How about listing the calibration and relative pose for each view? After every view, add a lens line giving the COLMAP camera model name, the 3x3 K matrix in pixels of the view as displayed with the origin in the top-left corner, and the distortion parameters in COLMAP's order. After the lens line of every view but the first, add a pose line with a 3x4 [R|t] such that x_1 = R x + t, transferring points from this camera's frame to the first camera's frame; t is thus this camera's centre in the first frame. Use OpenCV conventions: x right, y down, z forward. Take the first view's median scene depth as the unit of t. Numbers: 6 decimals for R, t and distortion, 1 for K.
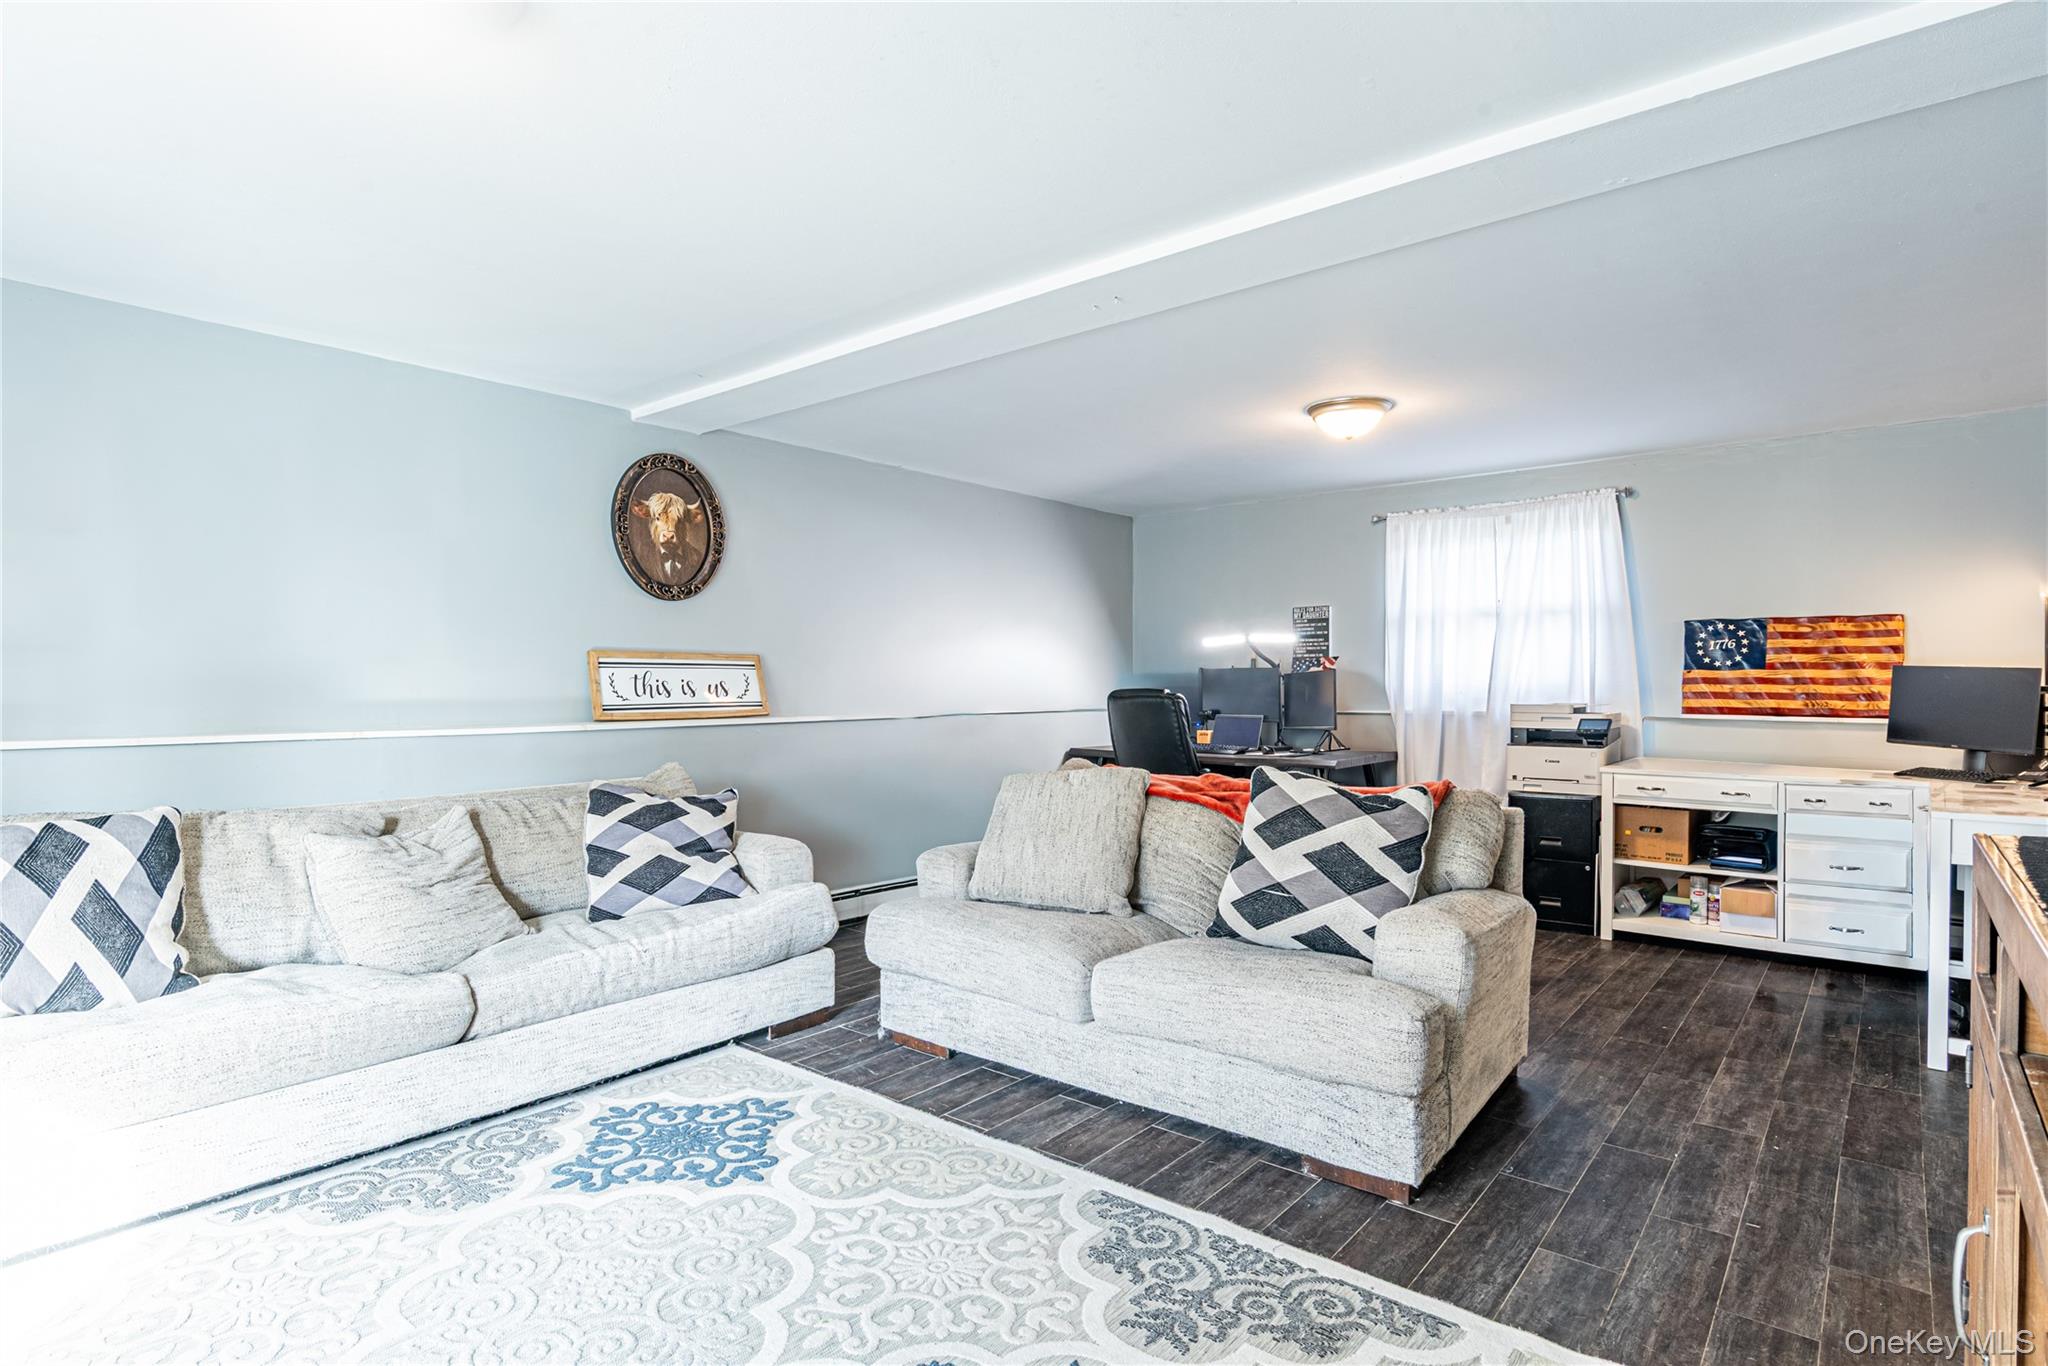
lens RADIAL K [[1064.6, 0, 1013.4], [0, 1064.6, 694.6], [0, 0, 1]] dist [-0.005341, -0.001157]
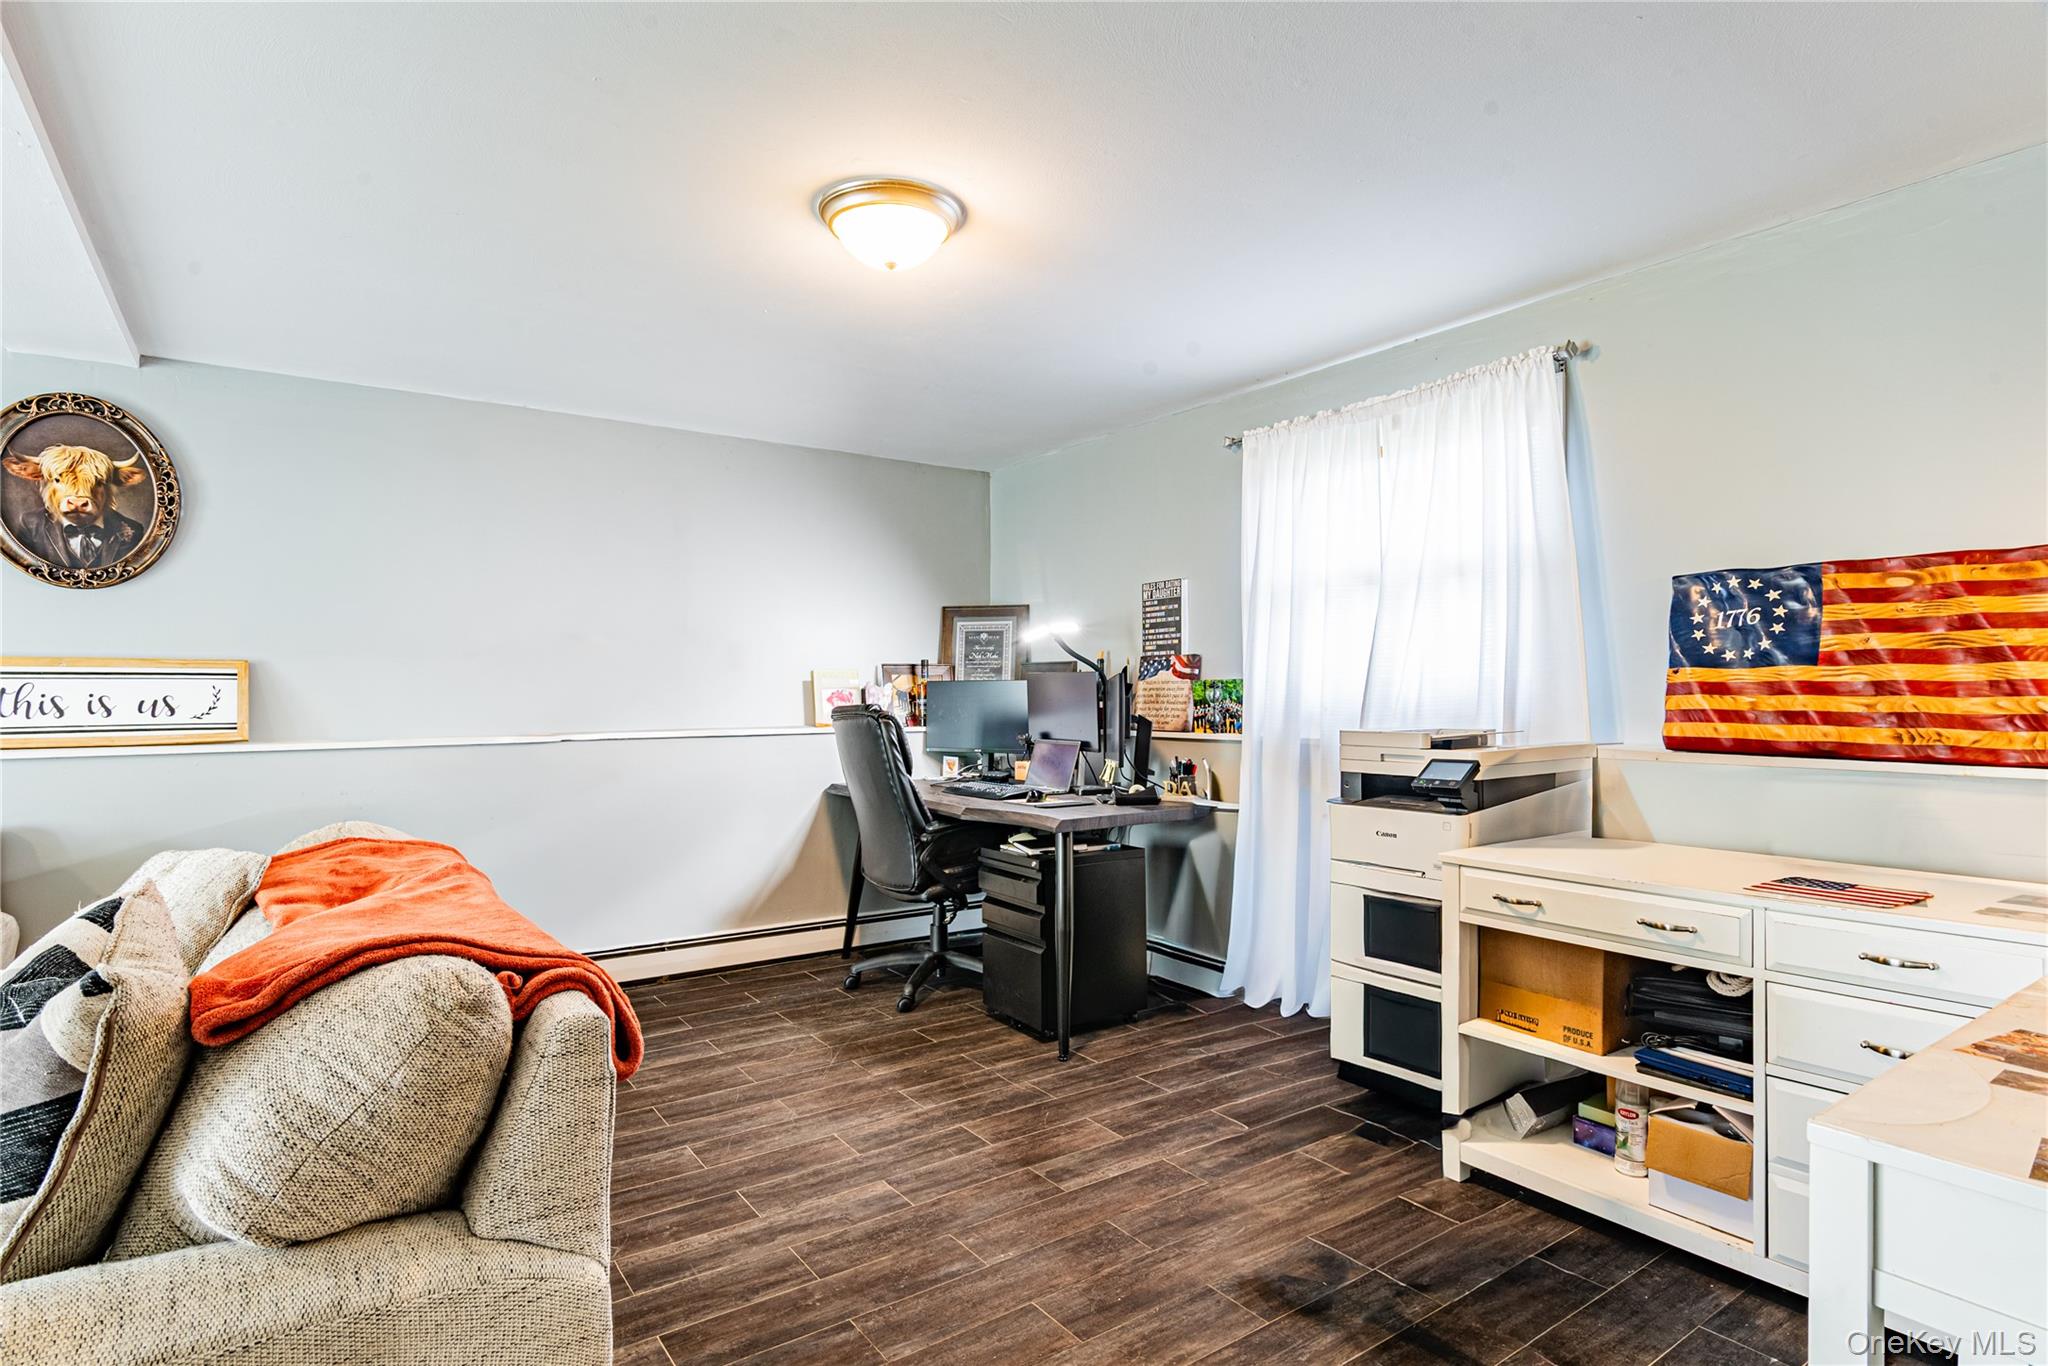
lens RADIAL K [[1064.6, 0, 1013.4], [0, 1064.6, 694.6], [0, 0, 1]] dist [-0.005341, -0.001157]
pose [[0.965697, -0.003492, -0.259648, 0.478332], [0.001129, 0.999957, -0.009252, -0.005767], [0.259669, 0.008642, 0.965659, 0.424399]]
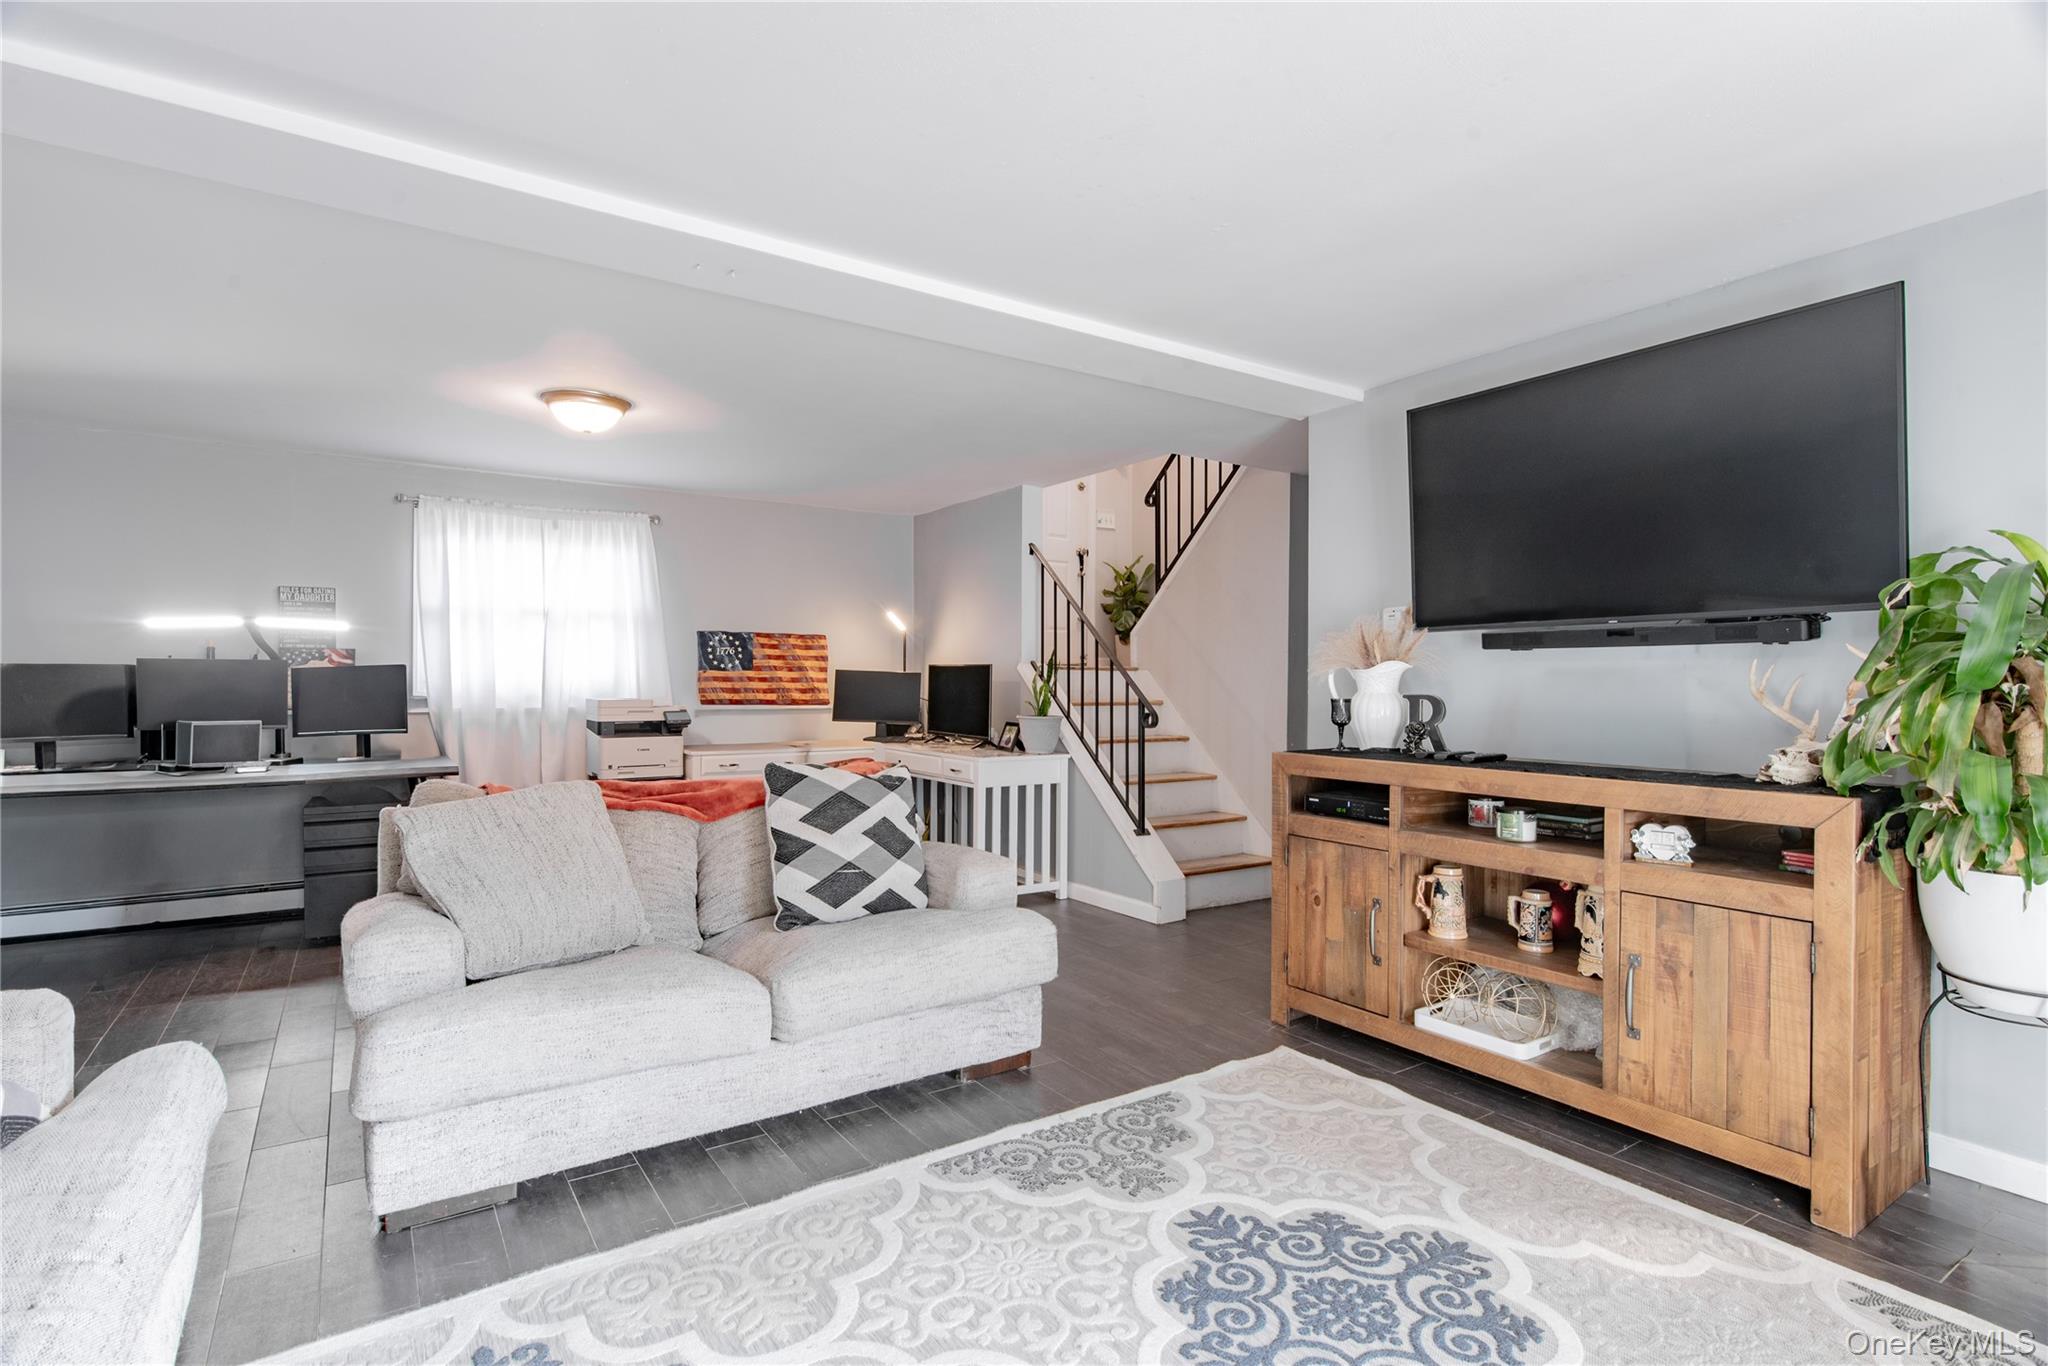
lens RADIAL K [[1003.9, 0, 1042.8], [0, 1003.9, 685.7], [0, 0, 1]] dist [-0.001035, -0.000092]
pose [[0.256284, -0.003680, 0.966595, -0.432928], [0.006480, 0.999977, 0.002088, -0.005064], [-0.966580, 0.005729, 0.256302, 0.323515]]
